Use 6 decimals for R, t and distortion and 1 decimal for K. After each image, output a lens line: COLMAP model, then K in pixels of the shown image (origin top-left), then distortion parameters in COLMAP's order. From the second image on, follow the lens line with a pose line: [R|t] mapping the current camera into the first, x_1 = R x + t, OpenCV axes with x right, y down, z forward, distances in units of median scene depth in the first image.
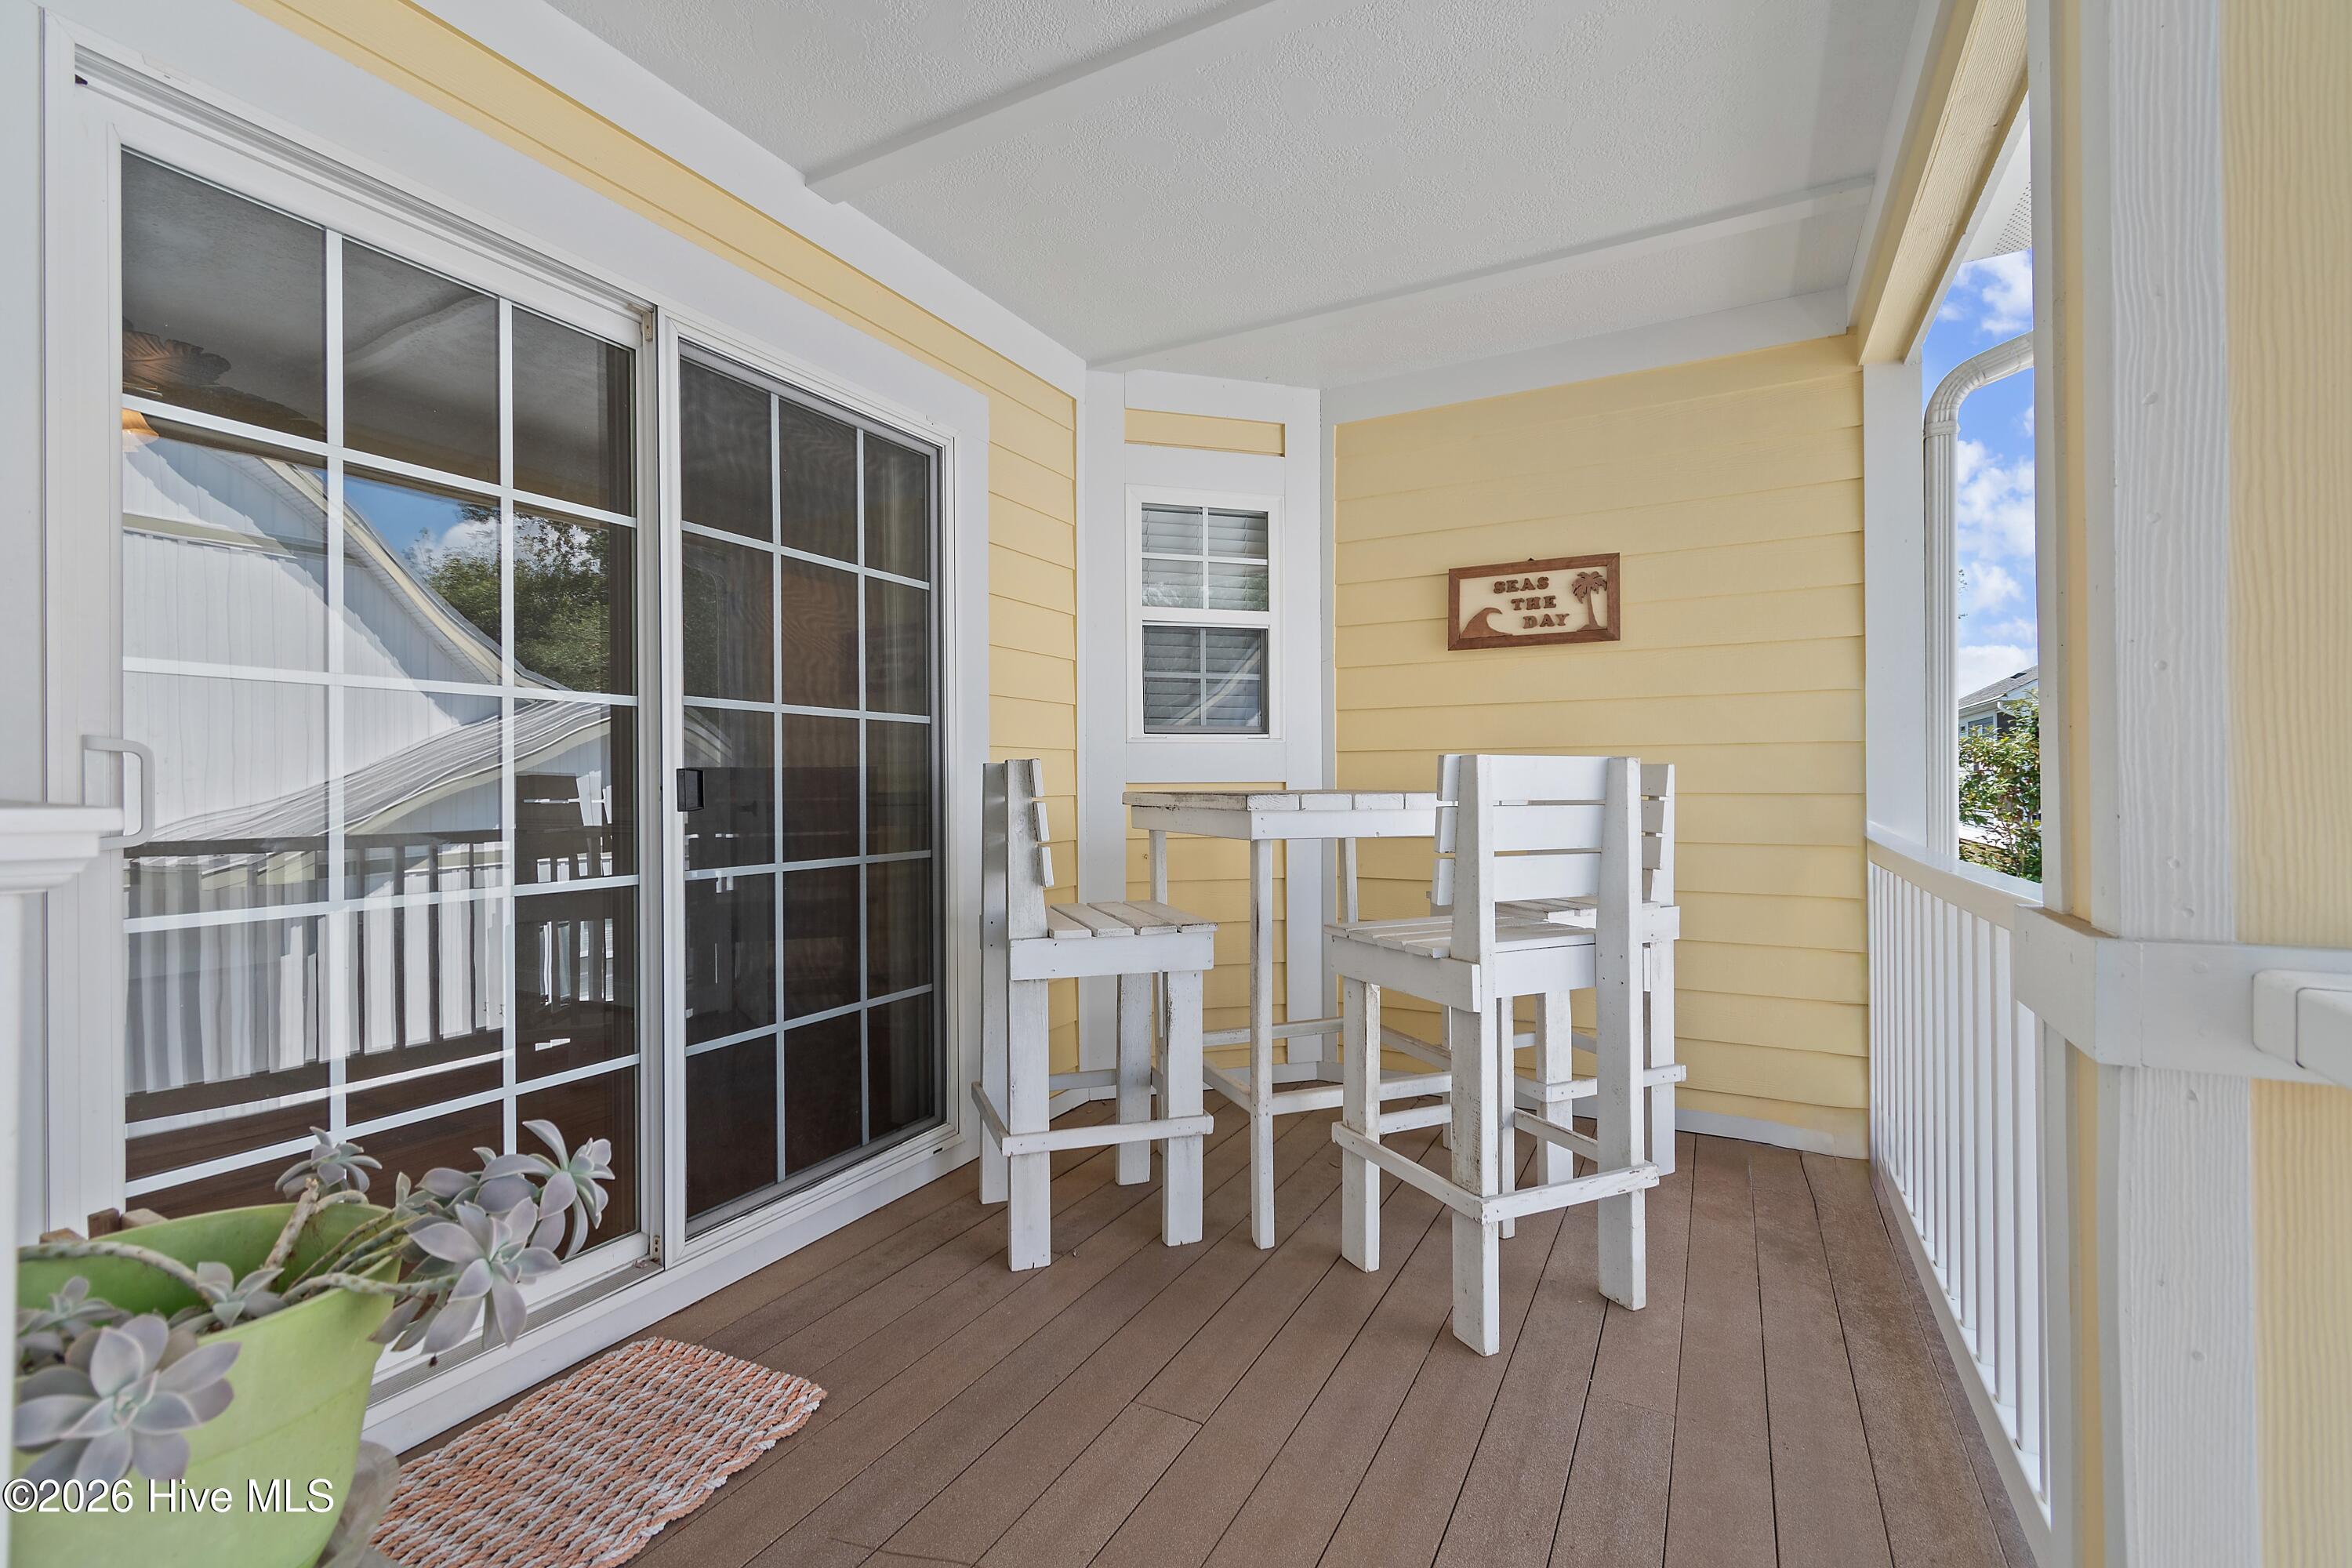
lens RADIAL K [[1021.7, 0, 1176.0], [0, 1021.7, 784.0], [0, 0, 1]] dist [0.000799, 0.000032]
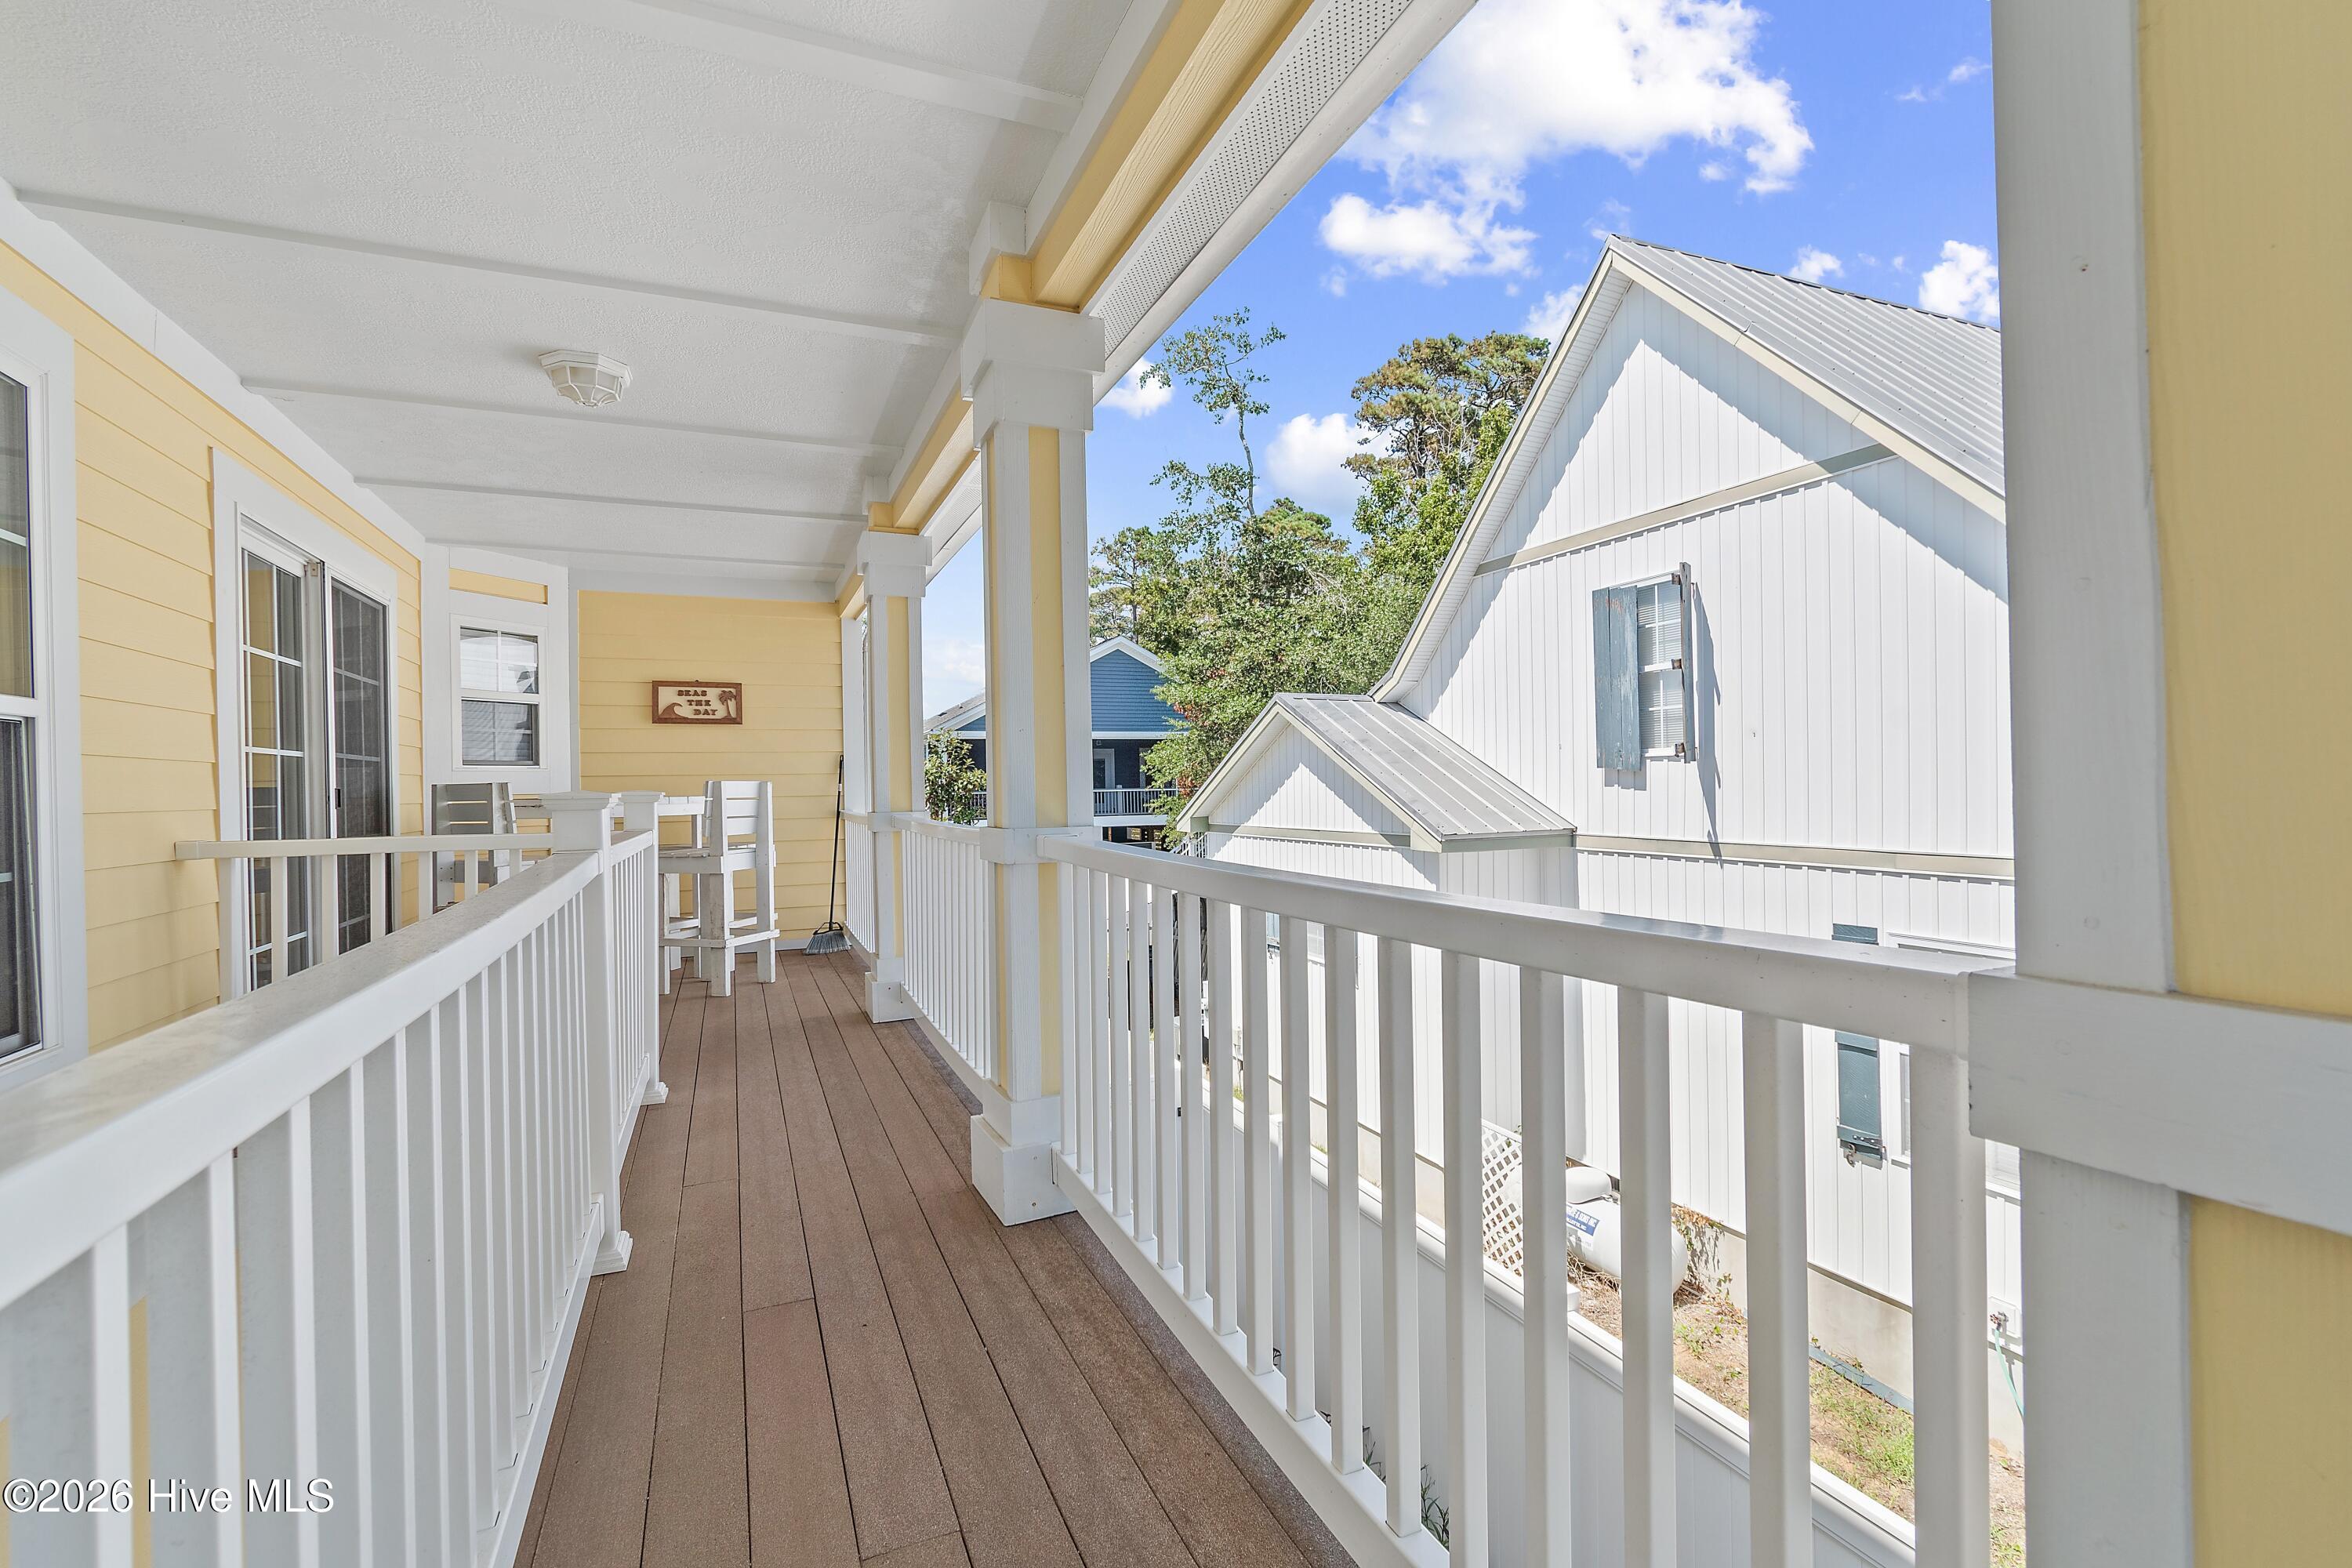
lens RADIAL K [[1047.7, 0, 1177.0], [0, 1047.7, 794.6], [0, 0, 1]] dist [0.000795, 0.000023]
pose [[0.626673, -0.011347, 0.779200, -0.672831], [0.014172, 0.999895, 0.003163, 0.009855], [-0.779153, 0.009061, 0.626768, -1.027092]]
